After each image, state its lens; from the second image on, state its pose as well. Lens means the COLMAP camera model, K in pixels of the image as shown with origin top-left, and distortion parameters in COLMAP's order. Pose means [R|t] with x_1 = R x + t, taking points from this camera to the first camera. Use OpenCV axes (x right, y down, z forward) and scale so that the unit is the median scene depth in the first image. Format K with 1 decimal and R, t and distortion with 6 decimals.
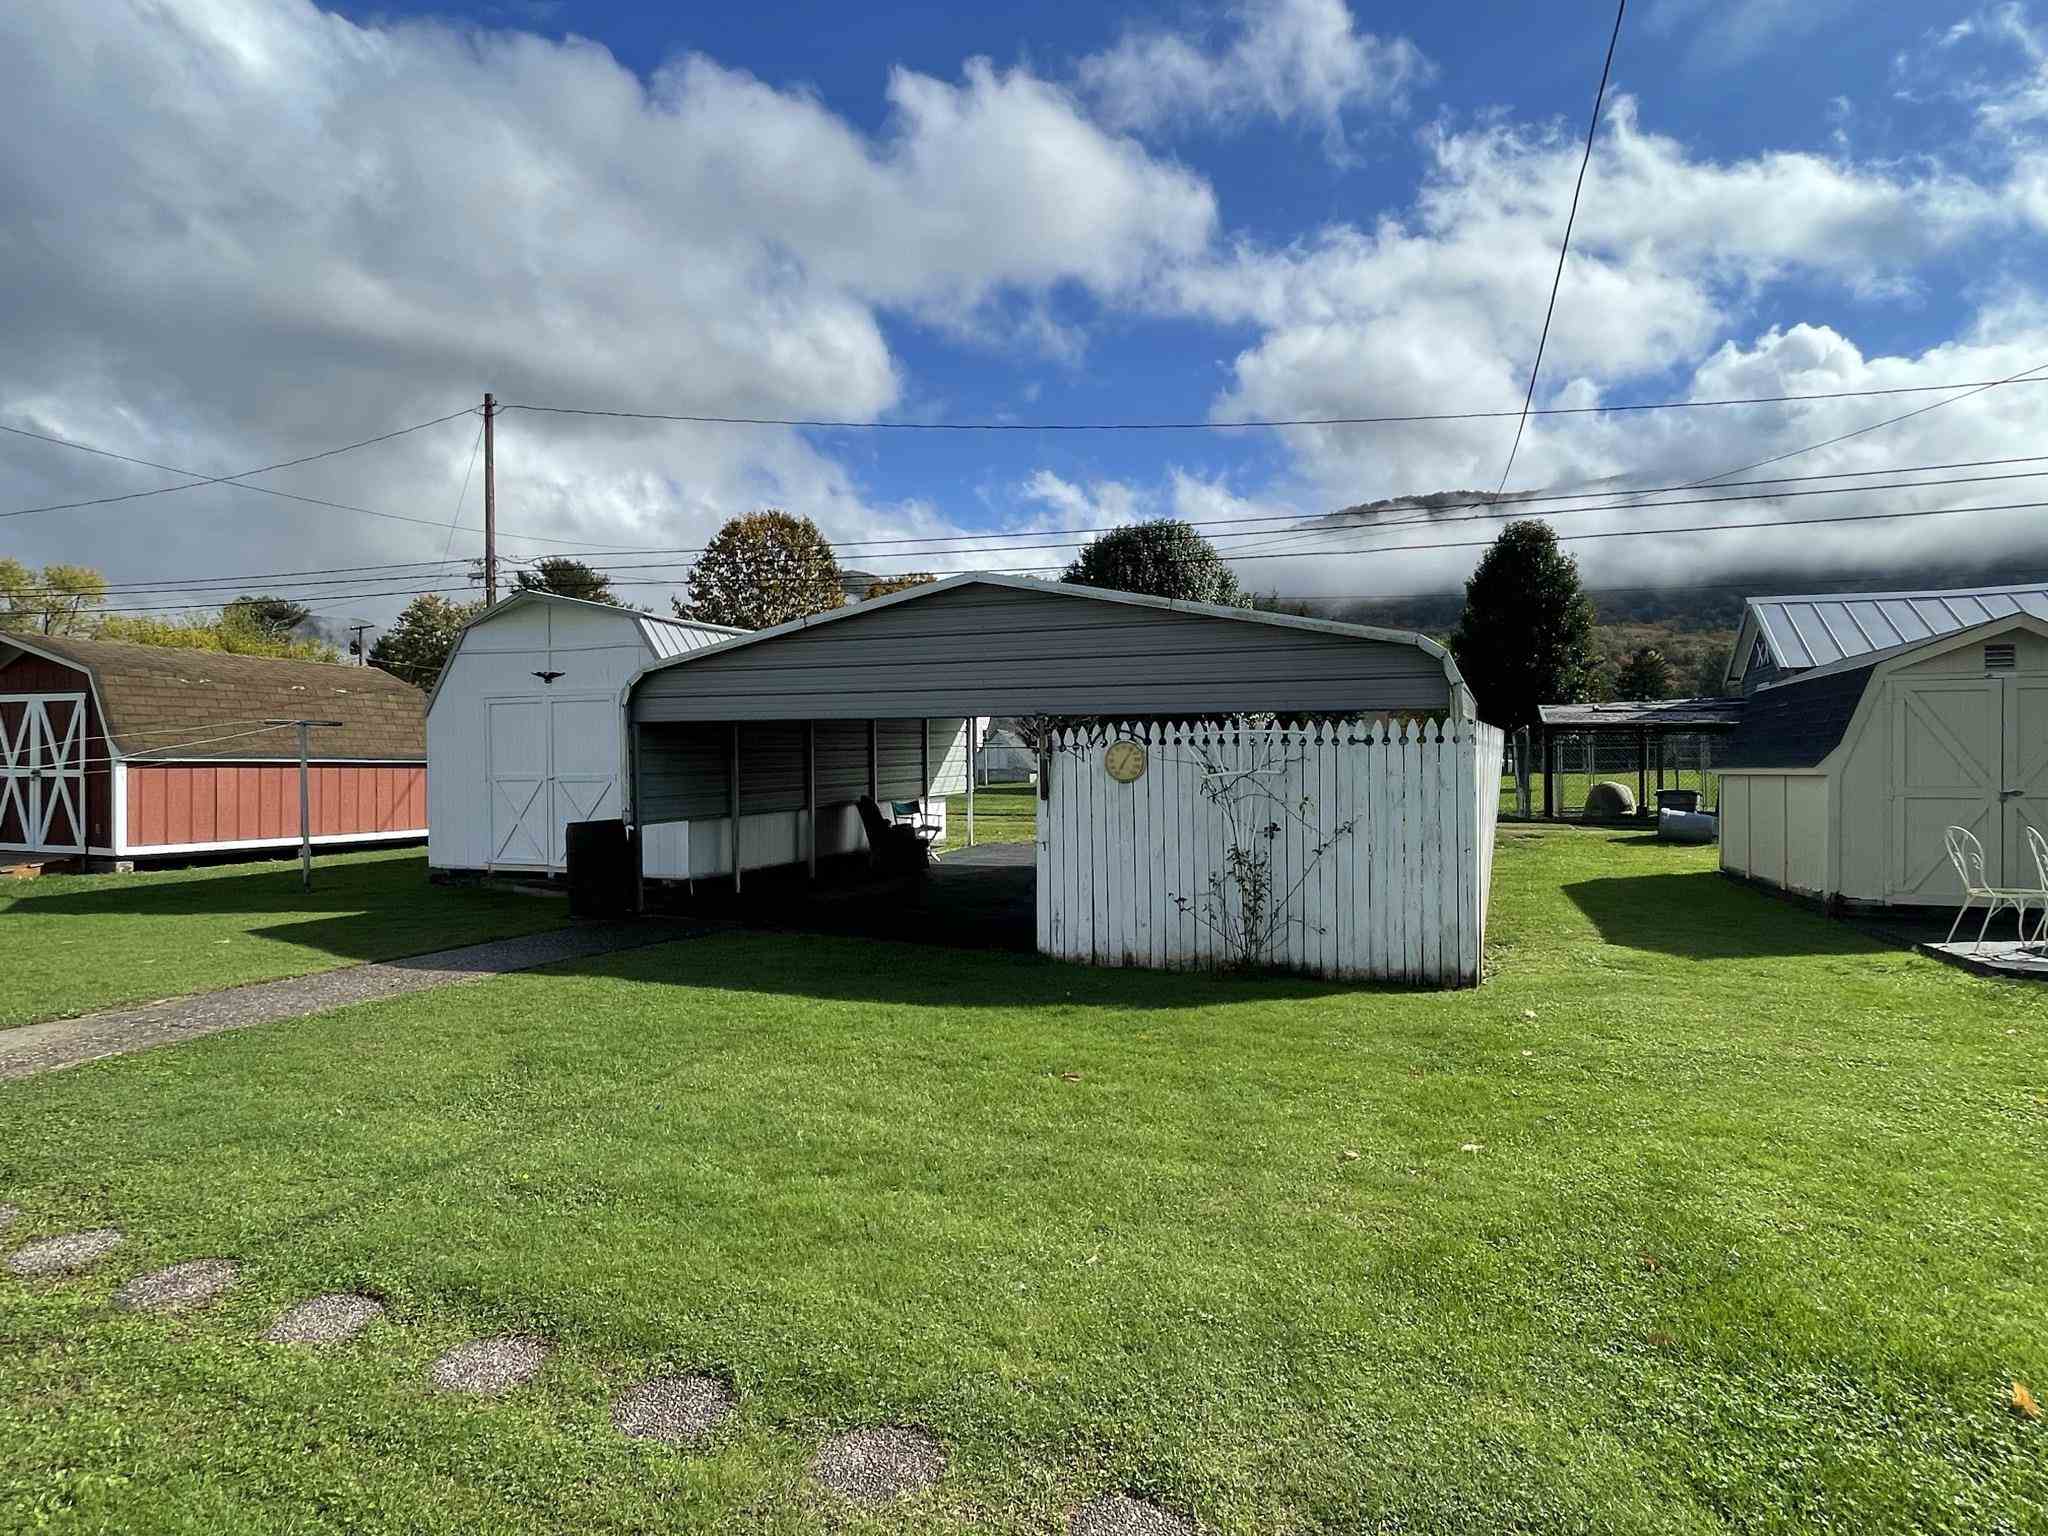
lens RADIAL K [[1151.0, 0, 1013.9], [0, 1151.0, 772.5], [0, 0, 1]] dist [0.000067, -0.005937]
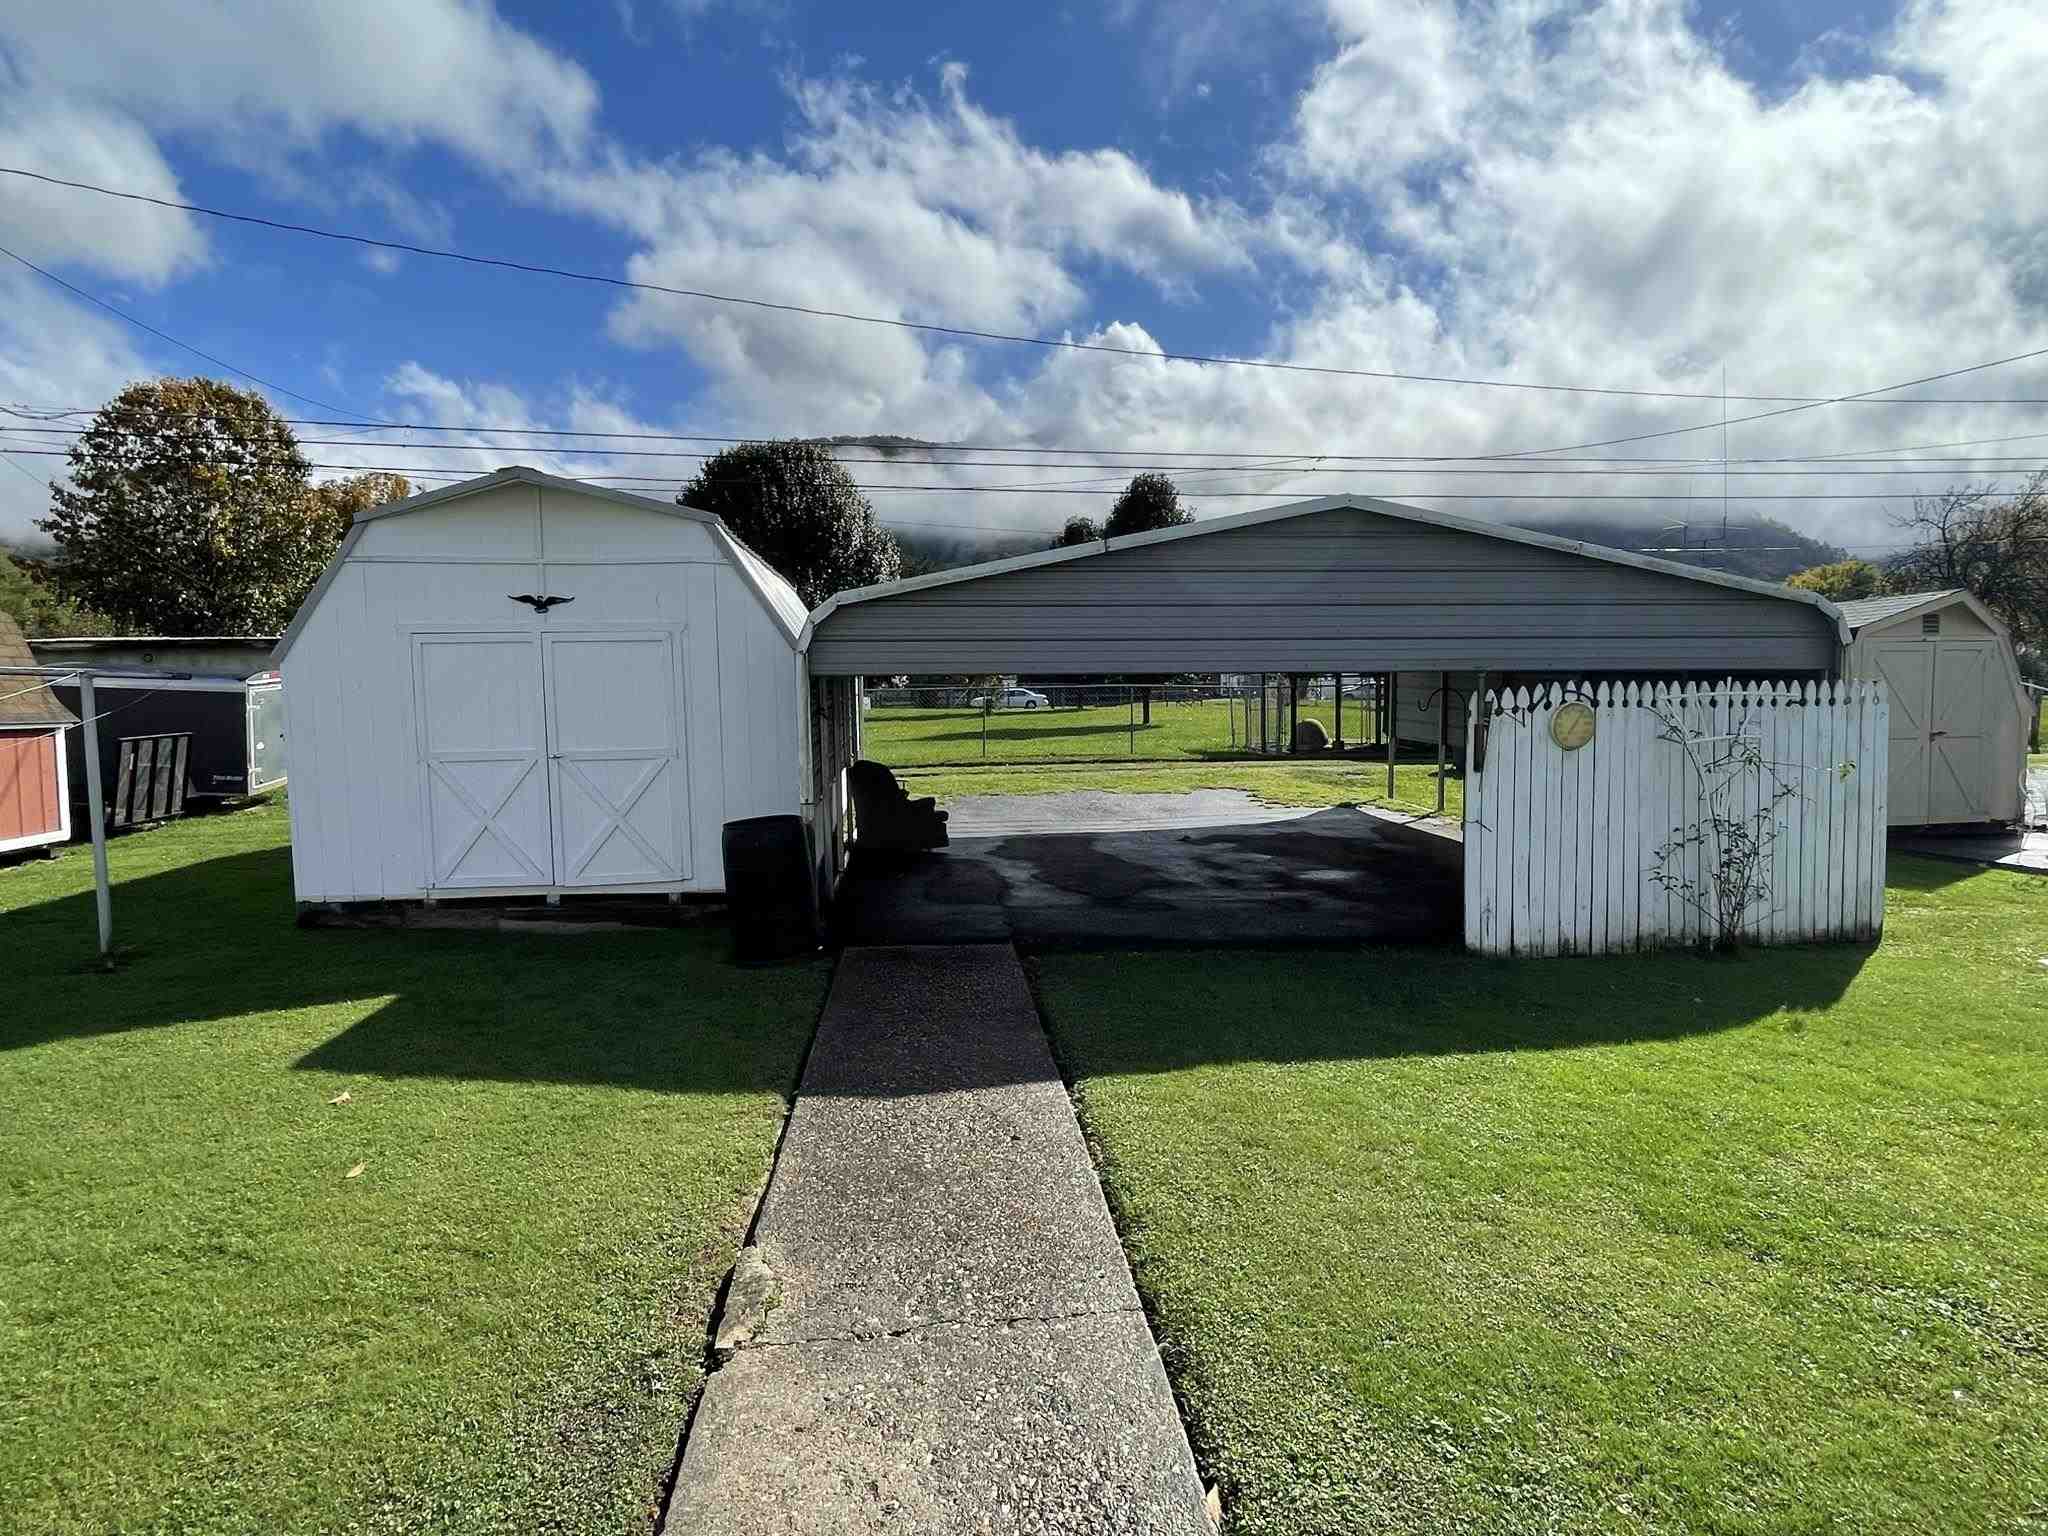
lens RADIAL K [[1151.0, 0, 1015.4], [0, 1151.0, 769.5], [0, 0, 1]] dist [0.000067, -0.005937]
pose [[0.884491, -0.038294, 0.464984, -0.682437], [0.012485, 0.998212, 0.058459, -0.032496], [-0.466391, -0.045901, 0.883387, 0.408868]]
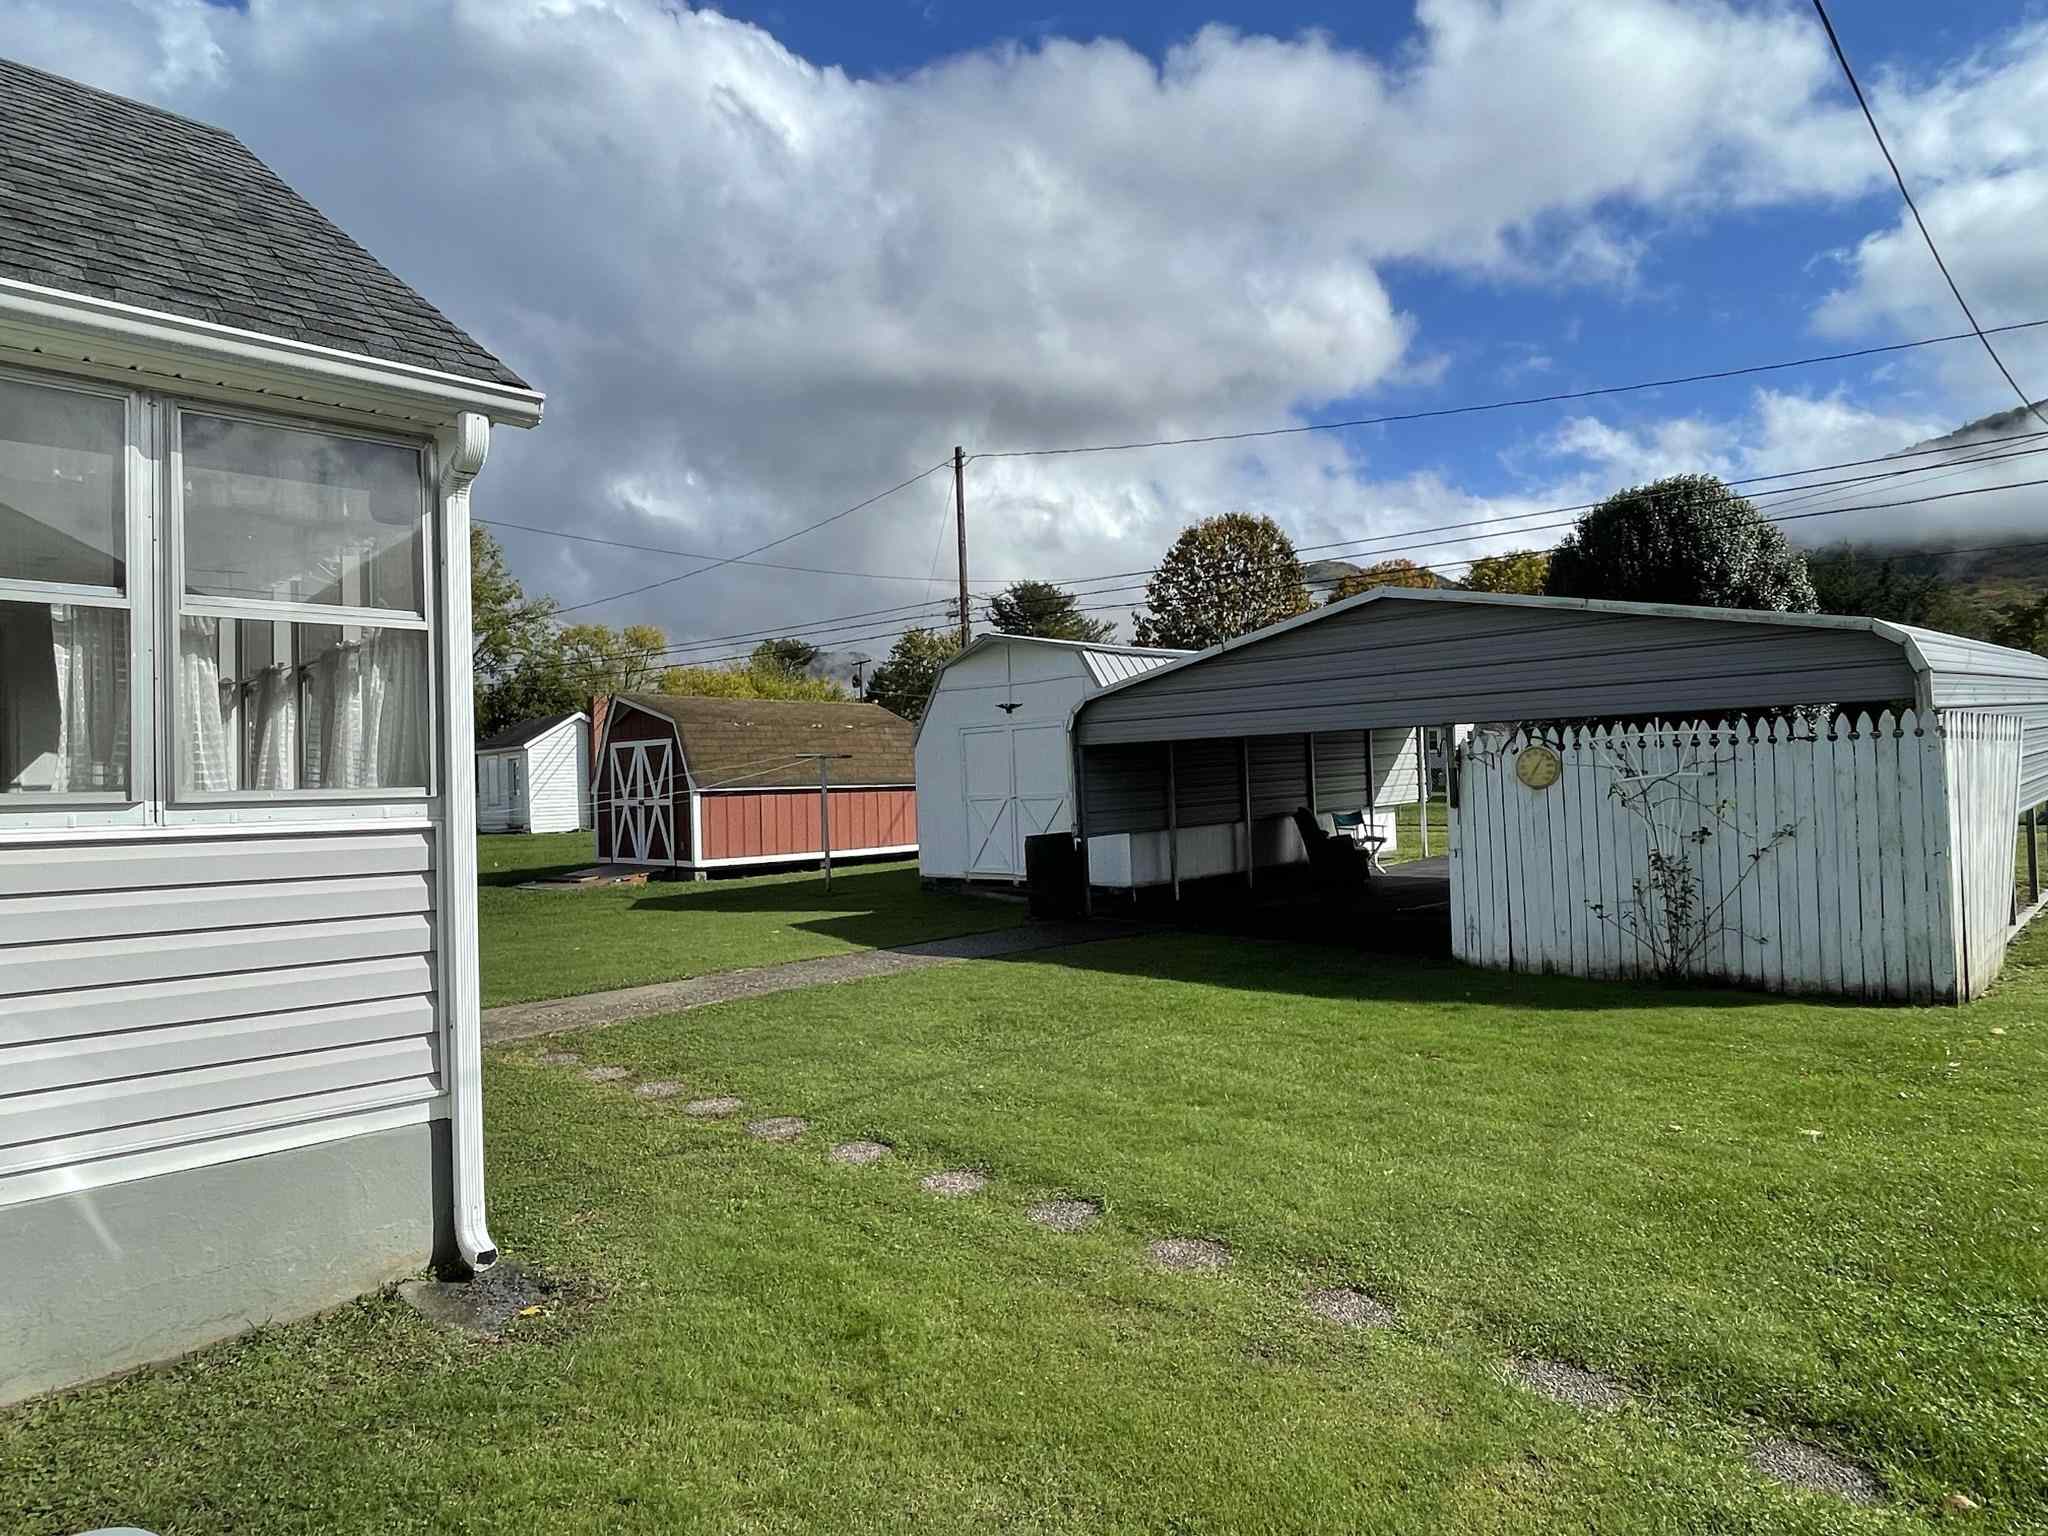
lens RADIAL K [[1228.8, 0, 976.8], [0, 1228.8, 774.4], [0, 0, 1]] dist [-0.017641, -0.007103]
pose [[0.910920, -0.030896, -0.411424, 0.088487], [0.027493, 0.999521, -0.014187, -0.001952], [0.411665, 0.001612, 0.911334, -0.162655]]
